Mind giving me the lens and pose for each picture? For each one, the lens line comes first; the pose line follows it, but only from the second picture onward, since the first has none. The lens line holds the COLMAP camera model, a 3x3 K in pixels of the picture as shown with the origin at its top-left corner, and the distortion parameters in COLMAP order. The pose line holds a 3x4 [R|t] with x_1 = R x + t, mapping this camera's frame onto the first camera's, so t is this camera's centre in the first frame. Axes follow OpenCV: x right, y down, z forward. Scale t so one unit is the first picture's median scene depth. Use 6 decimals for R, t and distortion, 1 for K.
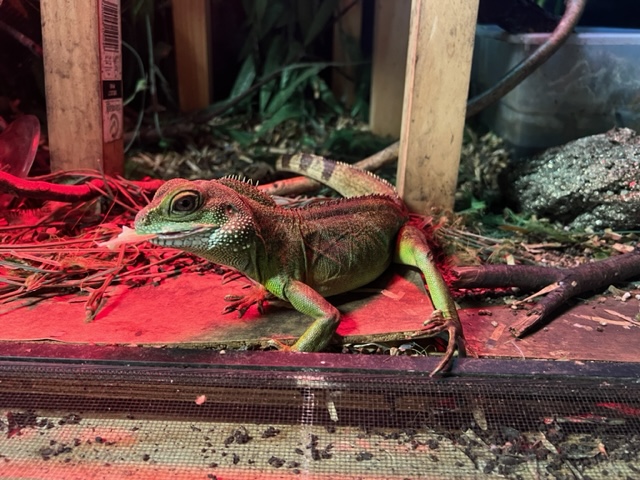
lens RADIAL K [[499.9, 0, 320.0], [0, 499.9, 240.0], [0, 0, 1]] dist [0.001702, 0.001063]
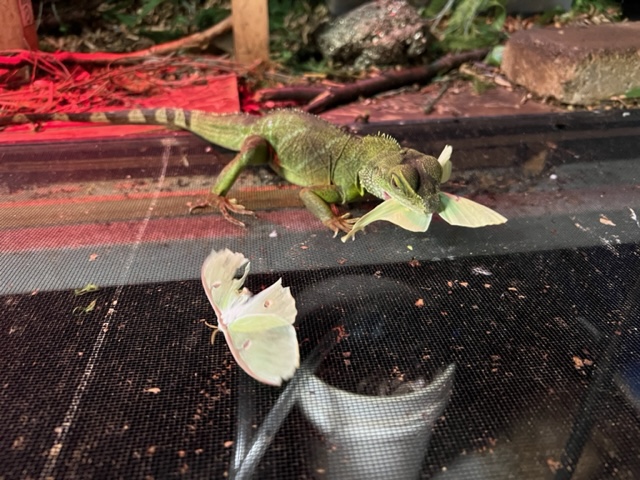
lens RADIAL K [[502.9, 0, 318.6], [0, 502.9, 228.7], [0, 0, 1]] dist [-0.006111, -0.008828]
pose [[0.985436, -0.111325, 0.128538, 0.130792], [0.084435, 0.976479, 0.198394, 0.131375], [-0.147601, -0.184651, 0.971657, -0.525066]]
